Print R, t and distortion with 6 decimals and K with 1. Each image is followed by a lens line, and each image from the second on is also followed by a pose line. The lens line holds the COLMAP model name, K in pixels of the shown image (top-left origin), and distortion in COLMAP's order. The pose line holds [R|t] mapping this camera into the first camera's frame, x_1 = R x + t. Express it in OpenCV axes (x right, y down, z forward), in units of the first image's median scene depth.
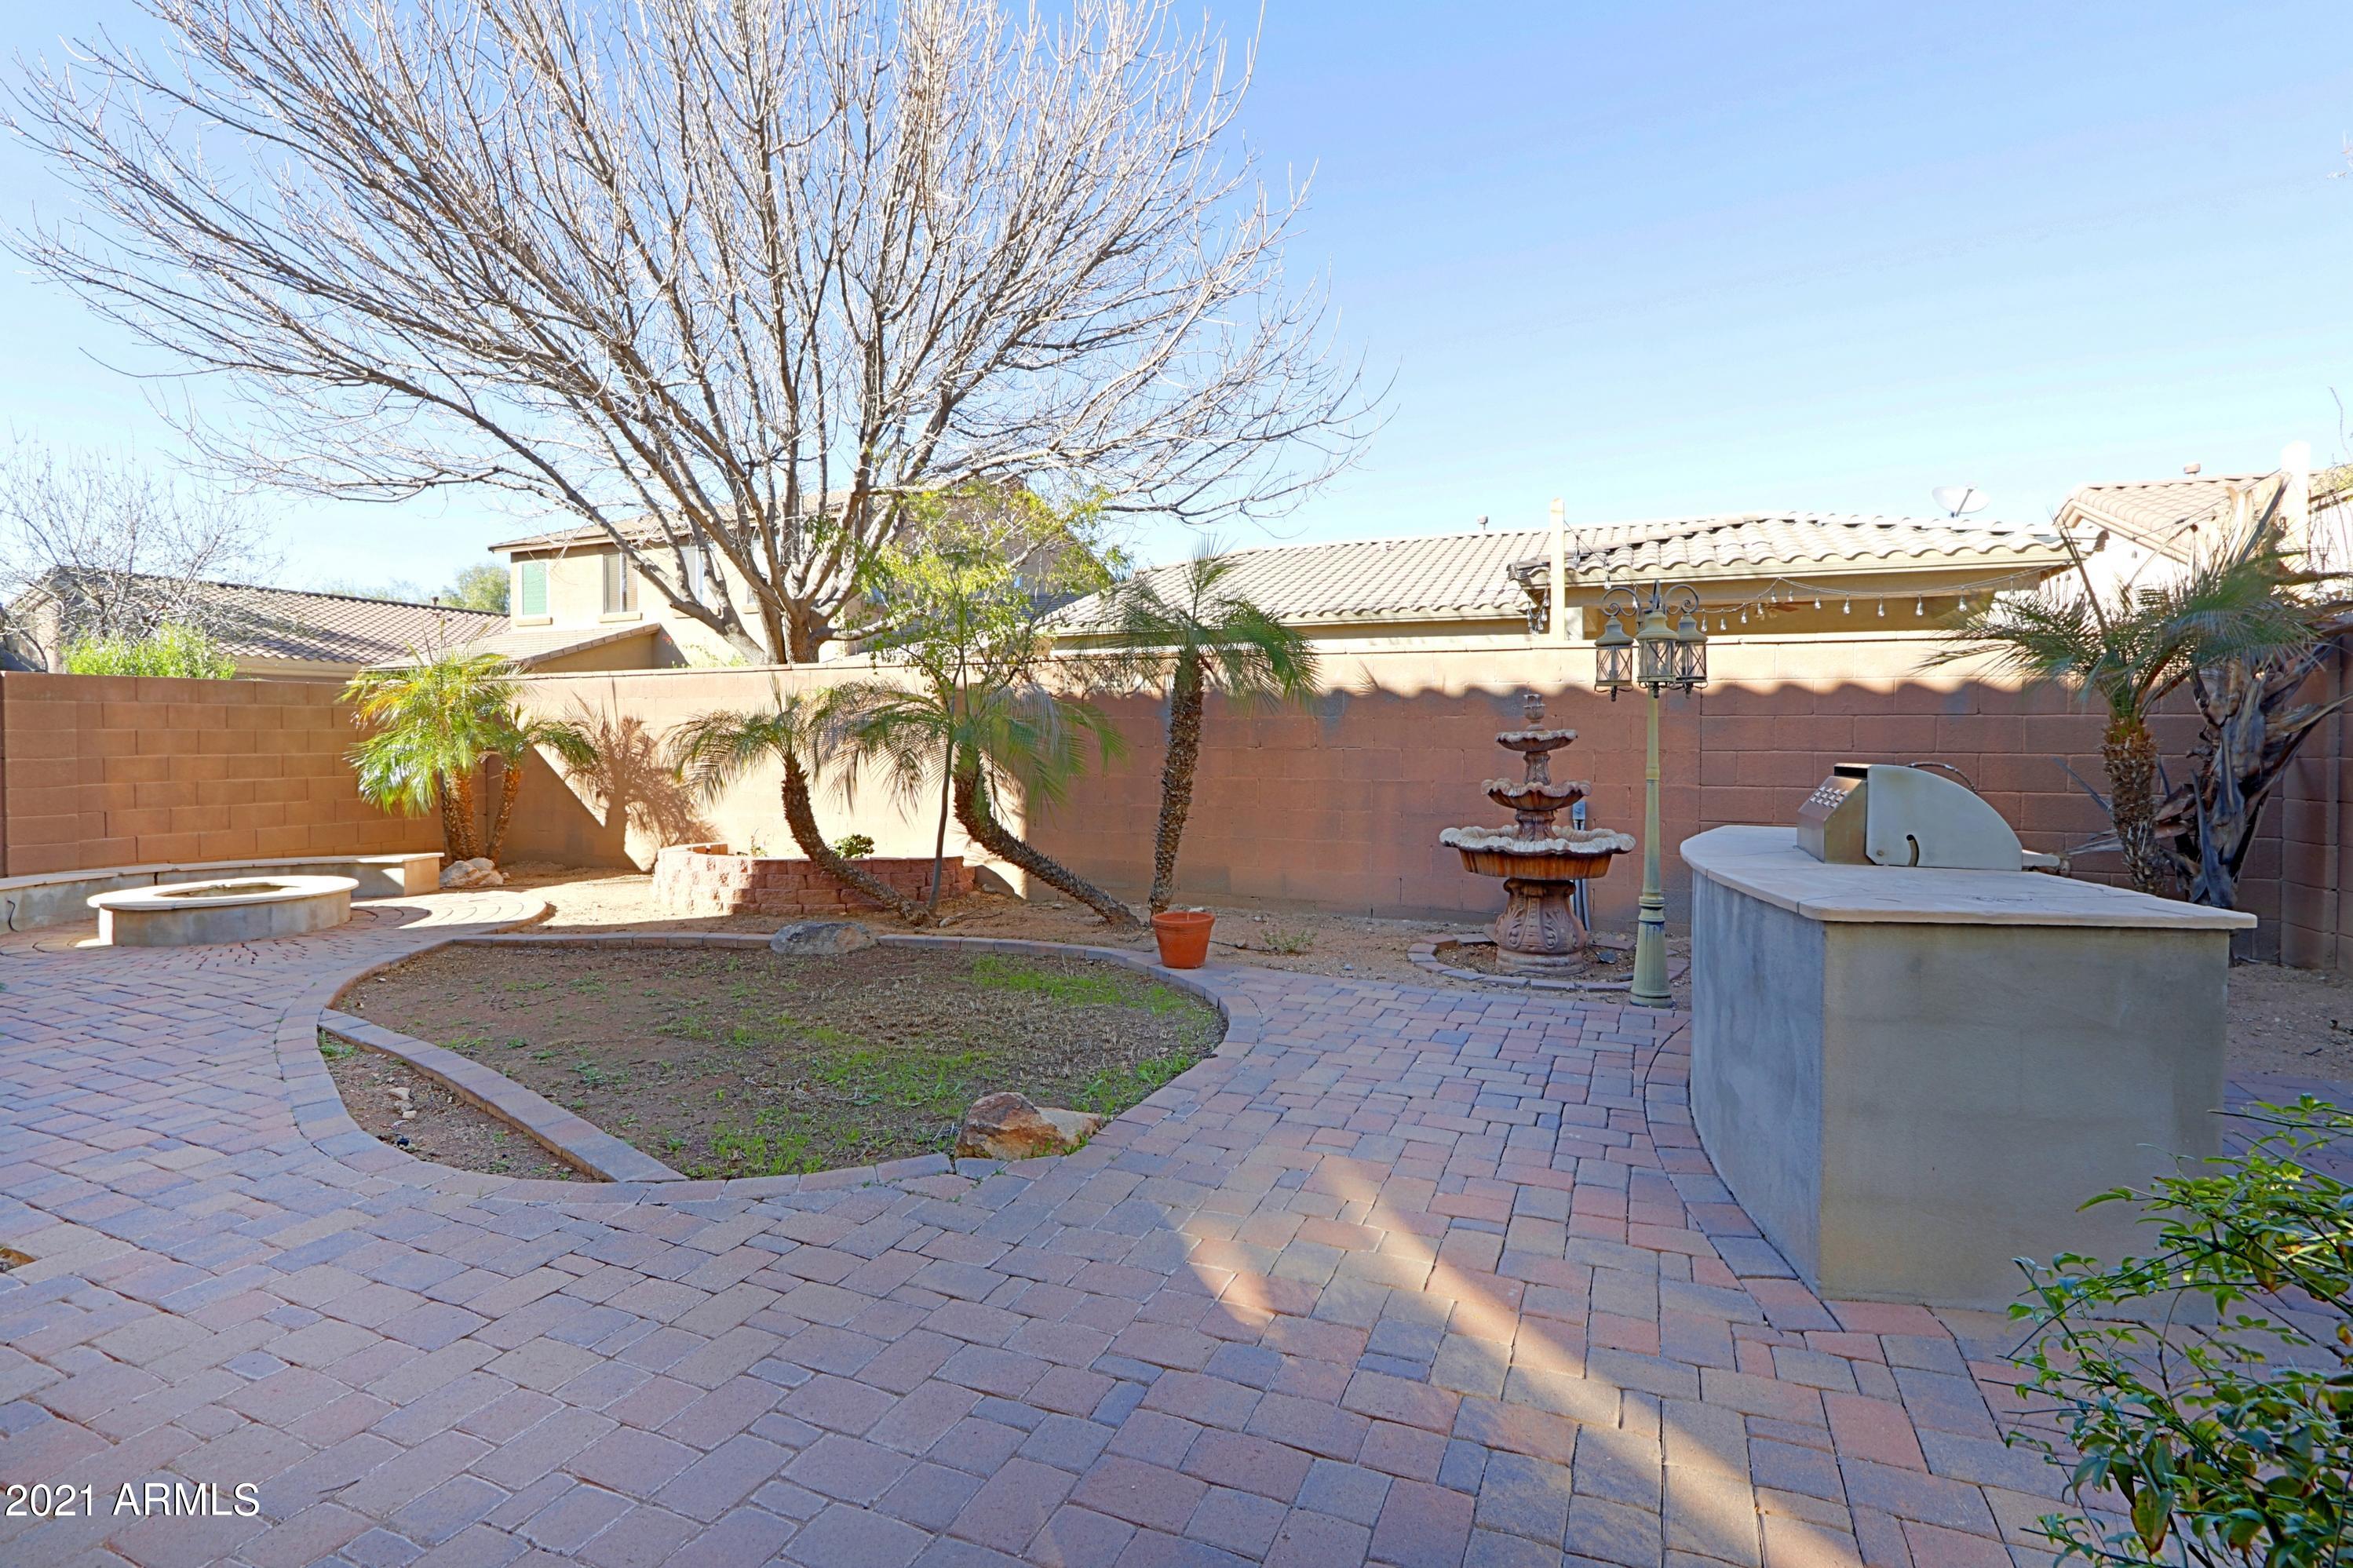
lens RADIAL K [[1097.5, 0, 1172.0], [0, 1097.5, 756.3], [0, 0, 1]] dist [-0.020982, 0.002977]
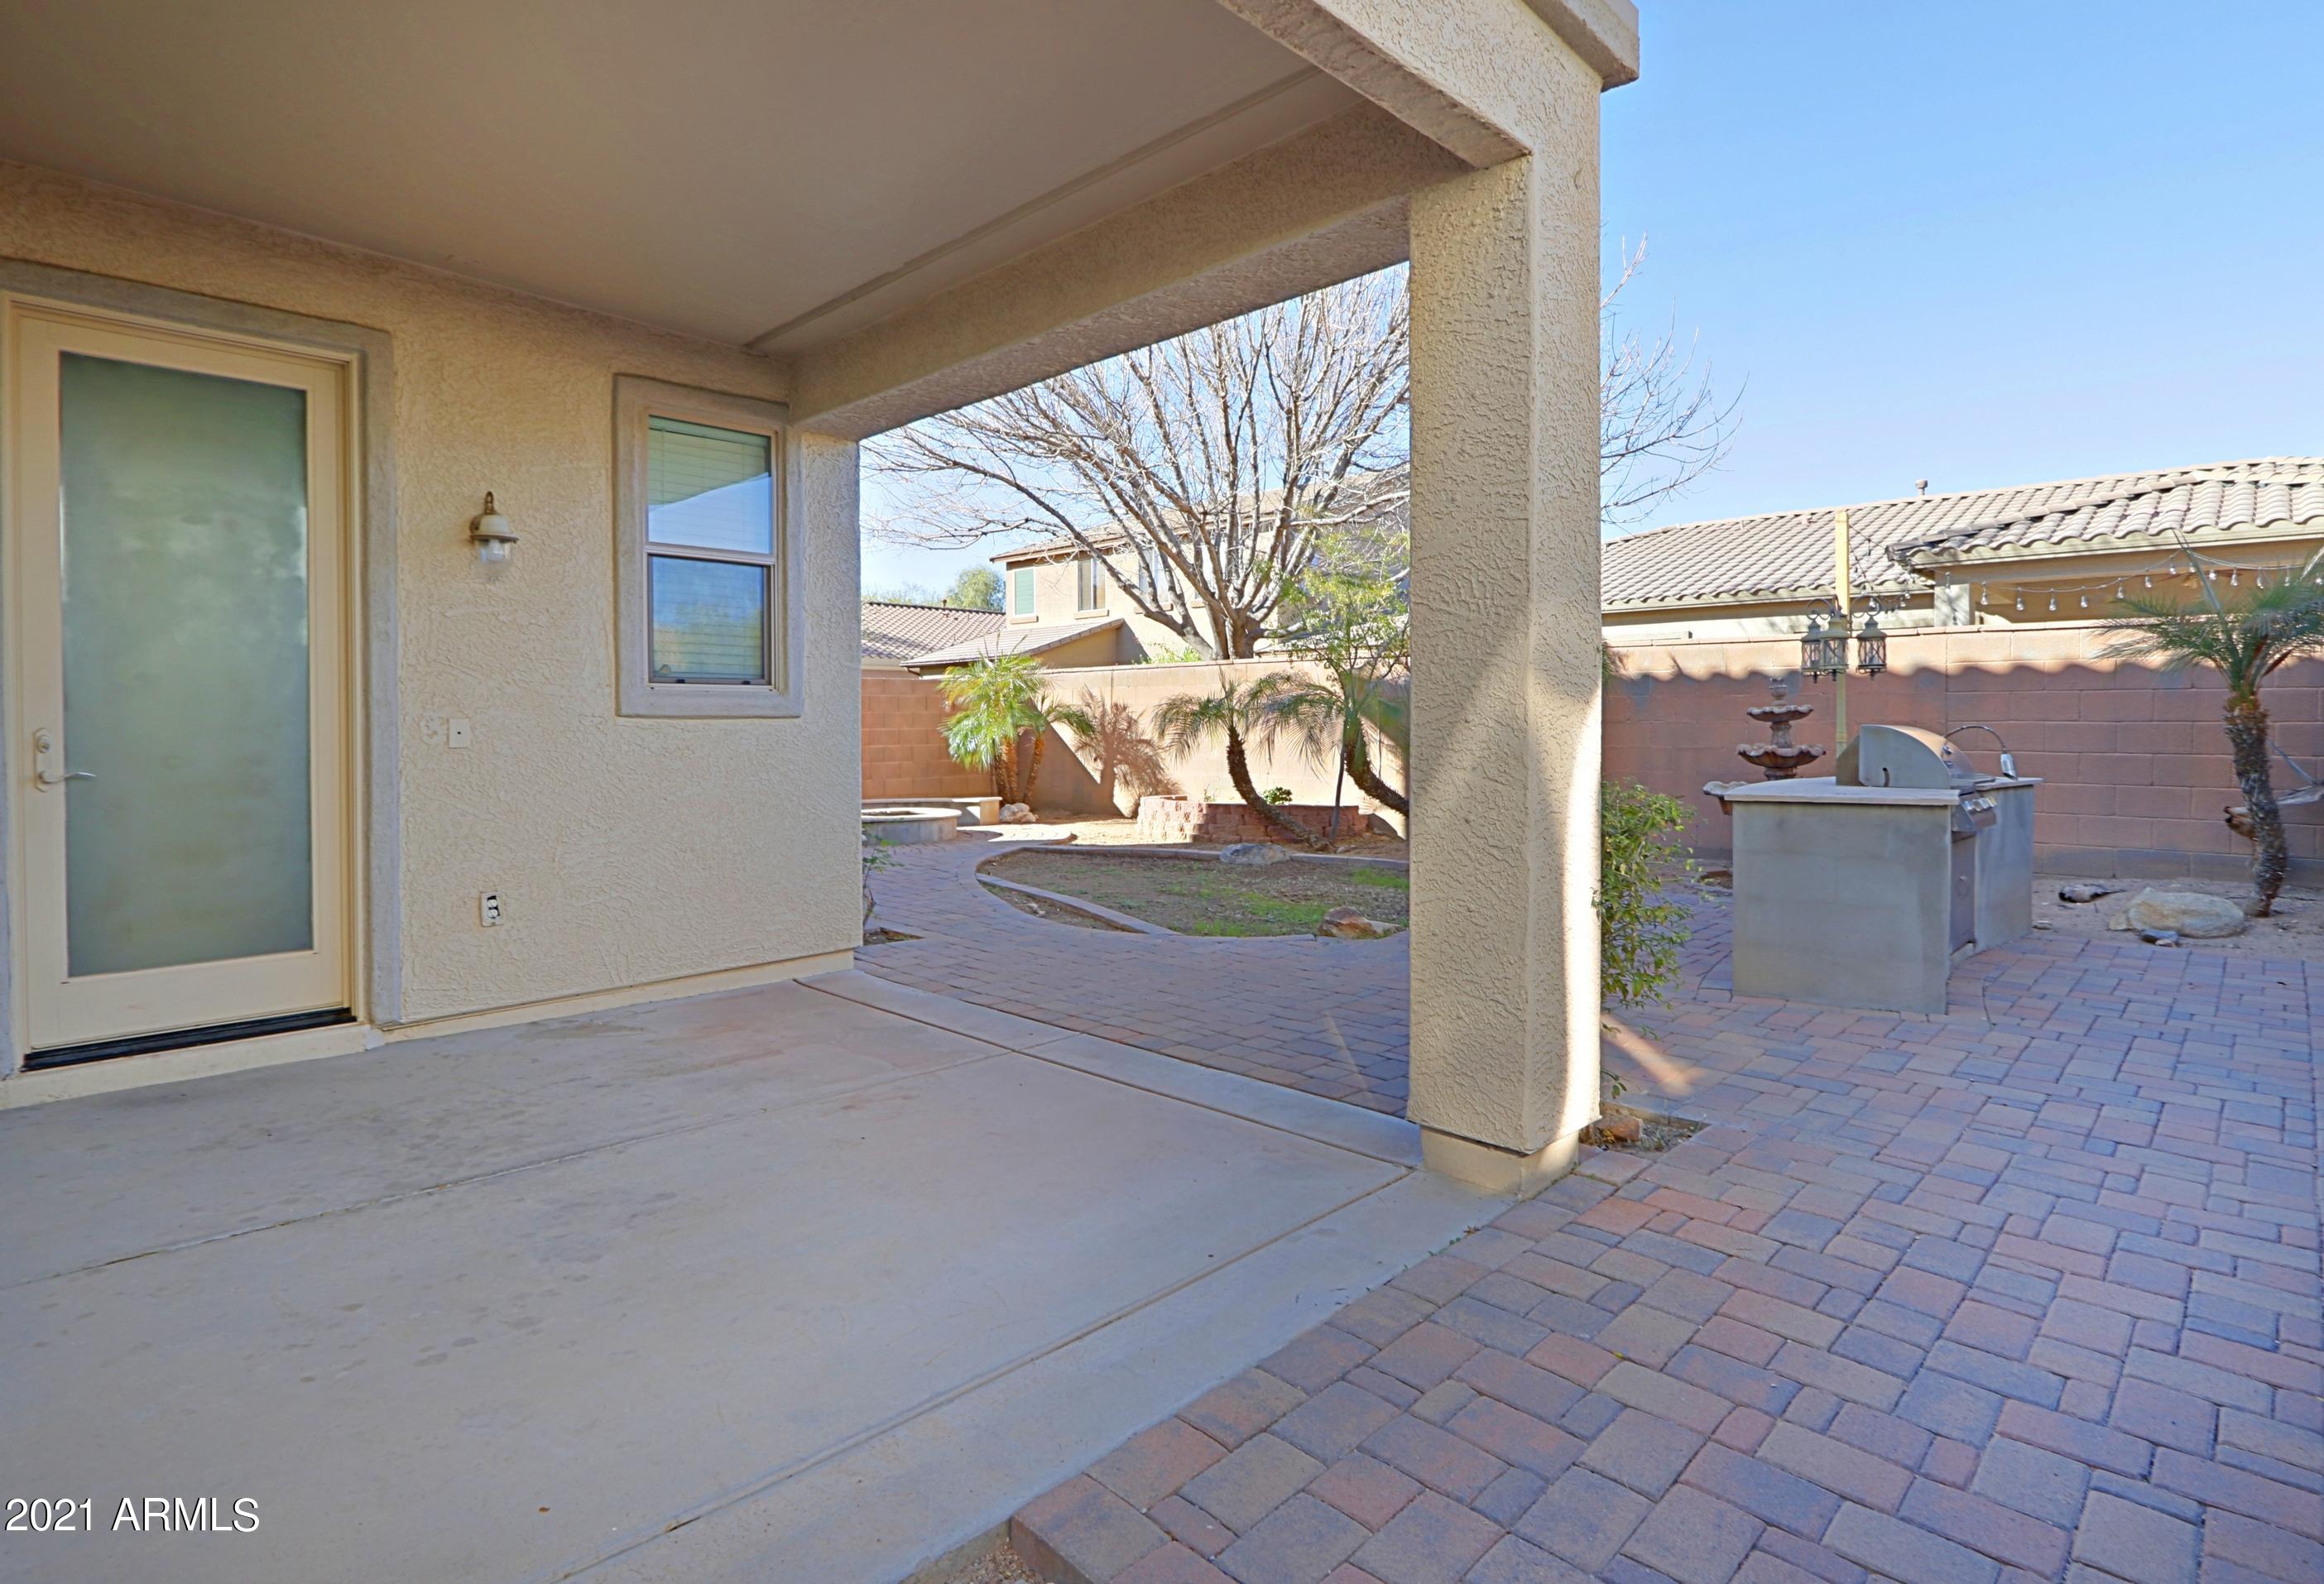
lens RADIAL K [[1172.2, 0, 1211.8], [0, 1172.2, 725.2], [0, 0, 1]] dist [-0.000478, -0.000013]
pose [[0.938993, -0.002253, -0.343928, 0.111673], [-0.001581, 0.999940, -0.010868, 0.009625], [0.343932, 0.010748, 0.938933, -0.328416]]
